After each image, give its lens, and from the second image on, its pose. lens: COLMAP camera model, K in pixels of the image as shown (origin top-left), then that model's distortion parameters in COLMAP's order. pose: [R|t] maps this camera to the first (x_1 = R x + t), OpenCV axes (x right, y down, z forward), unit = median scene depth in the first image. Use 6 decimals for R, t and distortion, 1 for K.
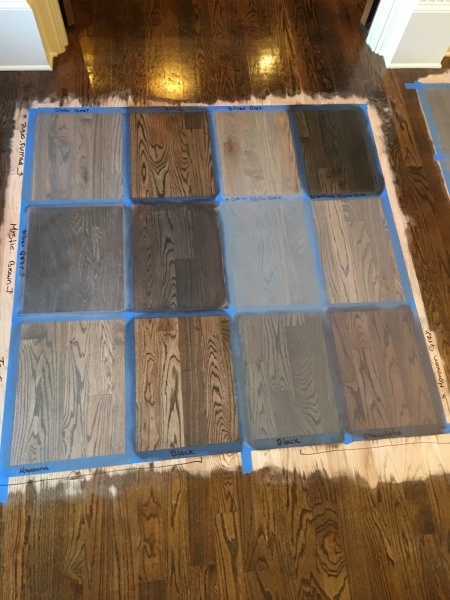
lens RADIAL K [[510.1, 0, 225.0], [0, 510.1, 300.0], [0, 0, 1]] dist [0.108382, -0.149693]
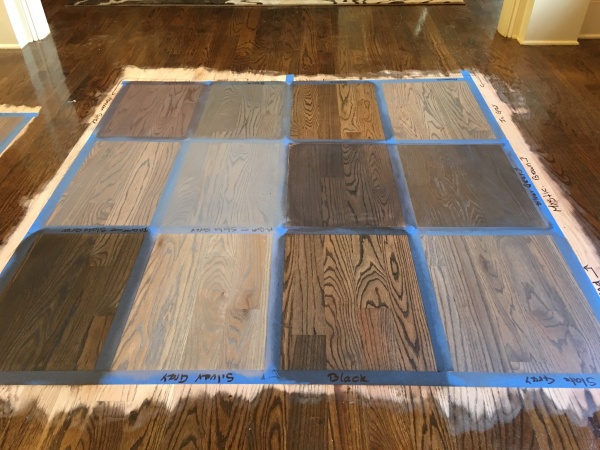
lens RADIAL K [[510.1, 0, 300.0], [0, 510.1, 225.0], [0, 0, 1]] dist [0.108382, -0.149693]
pose [[-0.992923, -0.112959, 0.036648, -0.062114], [0.066048, -0.268810, 0.960926, -0.875947], [-0.098694, 0.956547, 0.274368, 0.818429]]
